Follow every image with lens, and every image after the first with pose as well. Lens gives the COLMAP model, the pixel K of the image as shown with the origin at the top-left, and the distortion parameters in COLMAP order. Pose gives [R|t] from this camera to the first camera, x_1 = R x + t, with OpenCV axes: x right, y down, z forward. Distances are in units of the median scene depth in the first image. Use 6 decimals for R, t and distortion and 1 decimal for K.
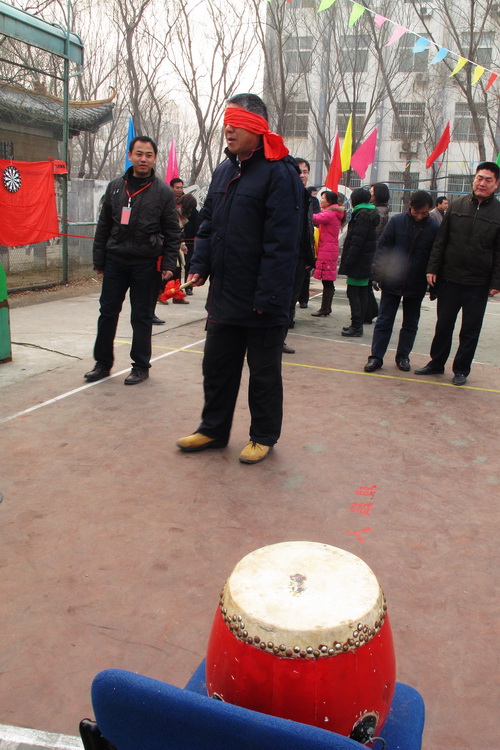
lens RADIAL K [[619.7, 0, 250.4], [0, 619.7, 378.9], [0, 0, 1]] dist [-0.097911, 0.032004]
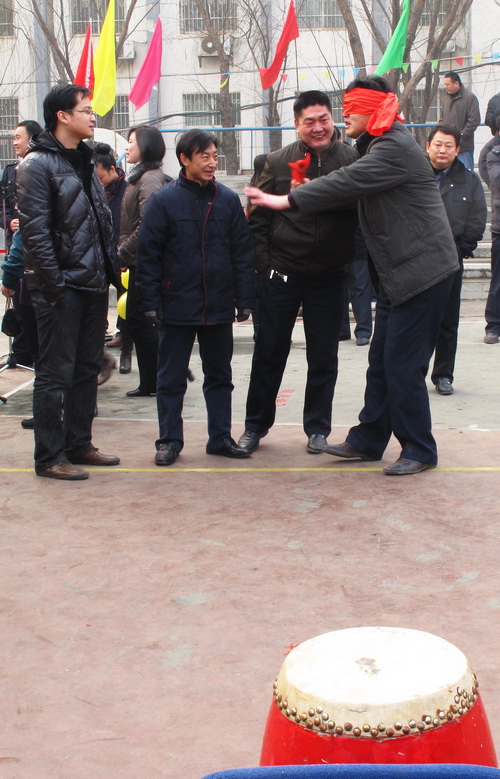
lens RADIAL K [[1239.3, 0, 249.0], [0, 1239.3, 387.3], [0, 0, 1]] dist [-0.019577, 0.000000]
pose [[0.964100, -0.106419, 0.243283, -0.116393], [0.129843, 0.988111, -0.082326, 0.021386], [-0.231629, 0.110959, 0.966455, -0.159502]]
